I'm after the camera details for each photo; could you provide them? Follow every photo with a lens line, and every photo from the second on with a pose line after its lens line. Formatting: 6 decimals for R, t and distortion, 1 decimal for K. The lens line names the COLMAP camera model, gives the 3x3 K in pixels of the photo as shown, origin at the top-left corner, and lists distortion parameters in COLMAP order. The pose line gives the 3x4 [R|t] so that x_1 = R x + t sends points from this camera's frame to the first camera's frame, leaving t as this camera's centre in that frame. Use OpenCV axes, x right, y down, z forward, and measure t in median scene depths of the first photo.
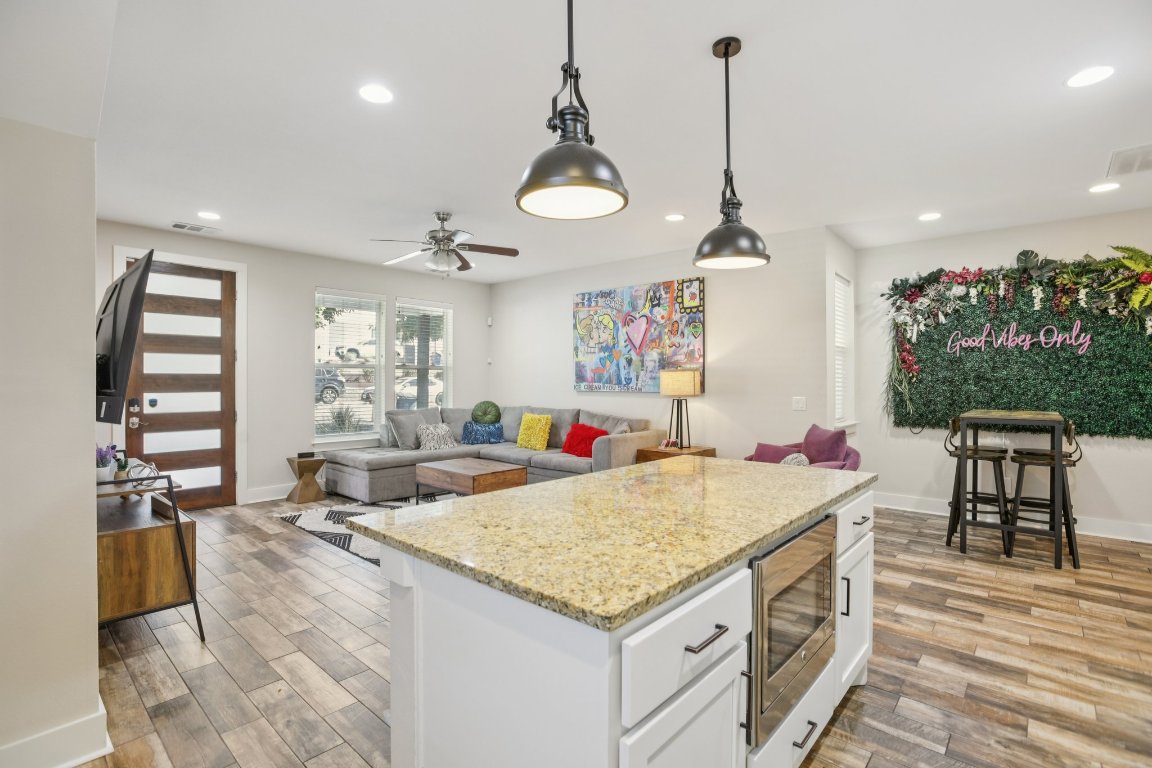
lens RADIAL K [[548.4, 0, 573.3], [0, 548.4, 378.8], [0, 0, 1]] dist [-0.034480, 0.011797]
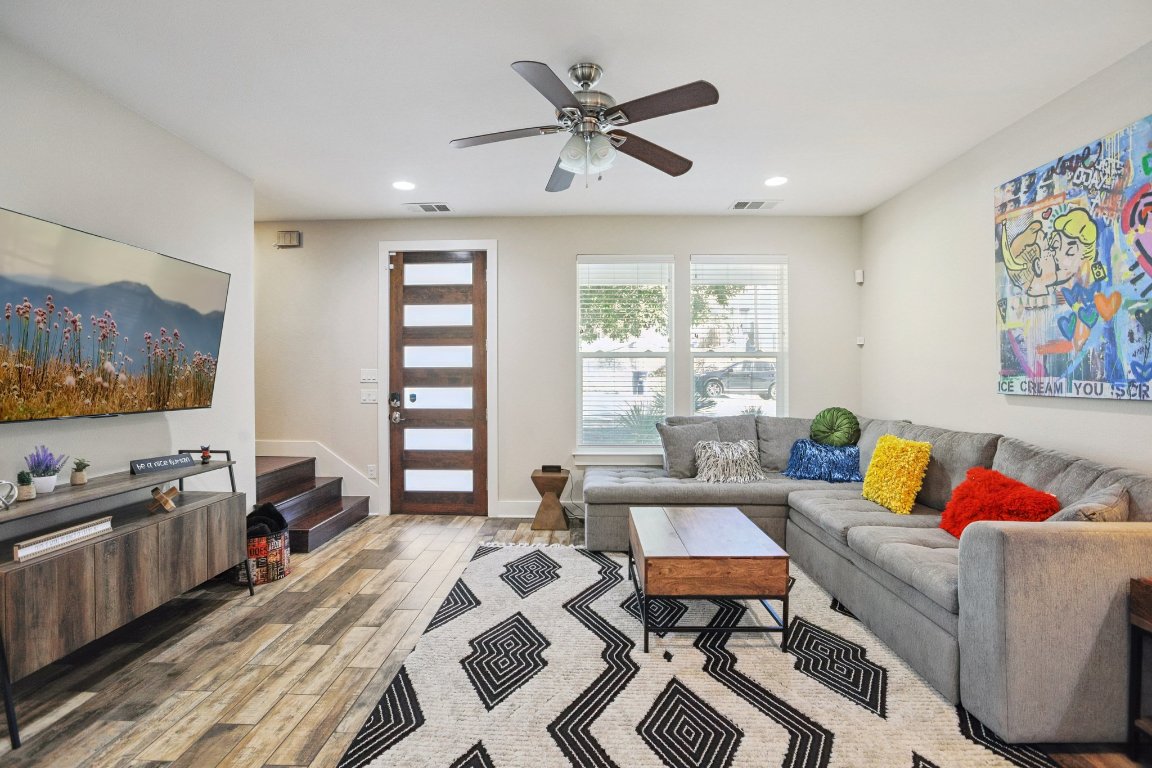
lens RADIAL K [[548.4, 0, 573.3], [0, 548.4, 378.8], [0, 0, 1]] dist [-0.034480, 0.011797]
pose [[0.653597, 0.001339, -0.756842, 0.133598], [0.004702, 0.999972, 0.005829, 0.005417], [0.756828, -0.007369, 0.653572, 0.508629]]
